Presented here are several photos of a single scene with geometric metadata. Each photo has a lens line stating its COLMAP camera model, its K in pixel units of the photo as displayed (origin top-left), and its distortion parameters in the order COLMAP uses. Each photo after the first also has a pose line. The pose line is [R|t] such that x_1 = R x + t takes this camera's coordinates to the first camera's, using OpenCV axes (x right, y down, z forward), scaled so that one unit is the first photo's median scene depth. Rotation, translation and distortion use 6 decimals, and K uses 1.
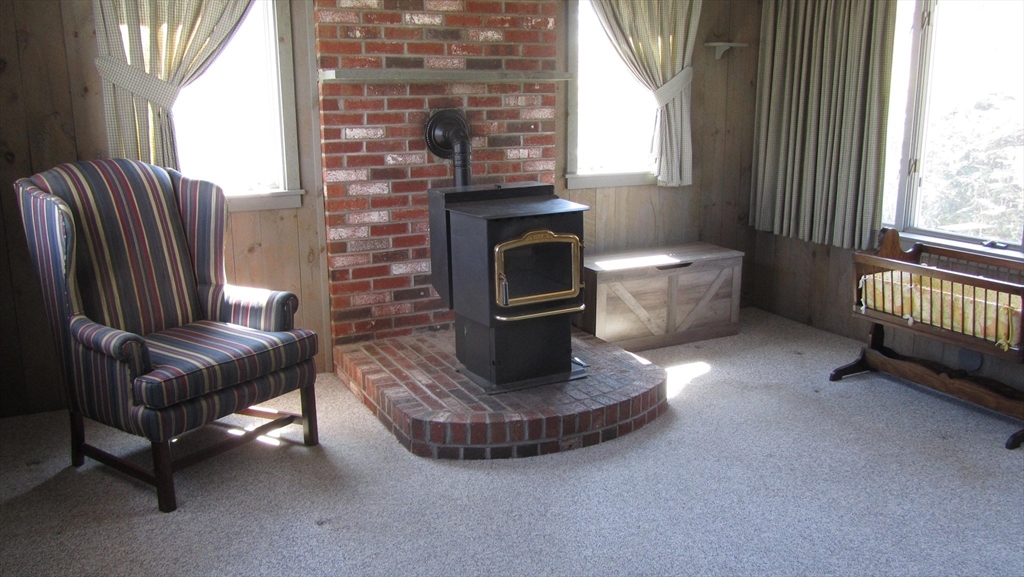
lens RADIAL K [[853.8, 0, 516.1], [0, 853.8, 287.7], [0, 0, 1]] dist [-0.039808, 0.018797]
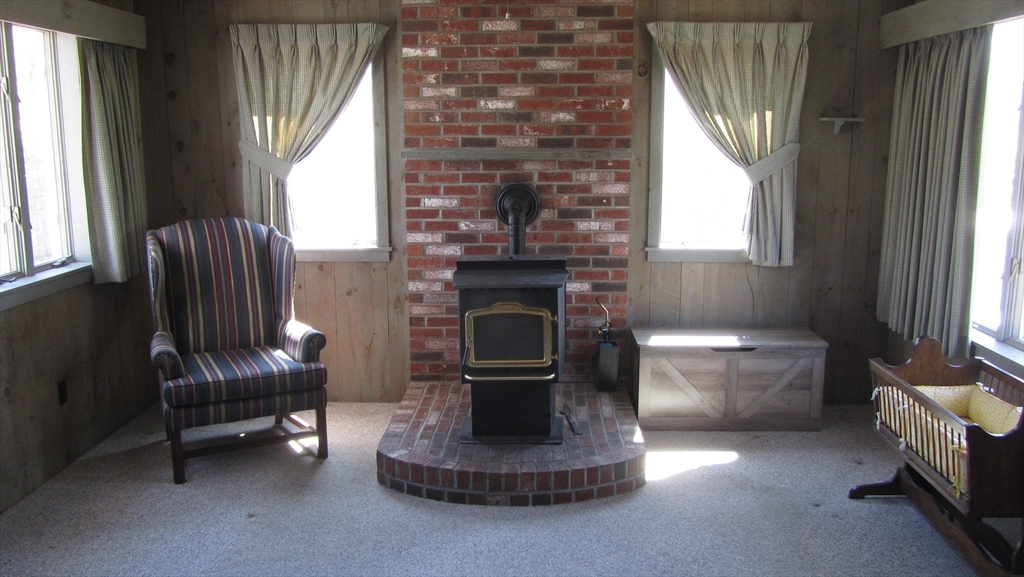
lens RADIAL K [[853.8, 0, 516.1], [0, 853.8, 287.7], [0, 0, 1]] dist [-0.039808, 0.018797]
pose [[0.876878, 0.090178, -0.472178, 0.465573], [-0.110312, 0.993783, -0.015063, -0.058887], [0.467884, 0.065296, 0.881374, 0.029270]]
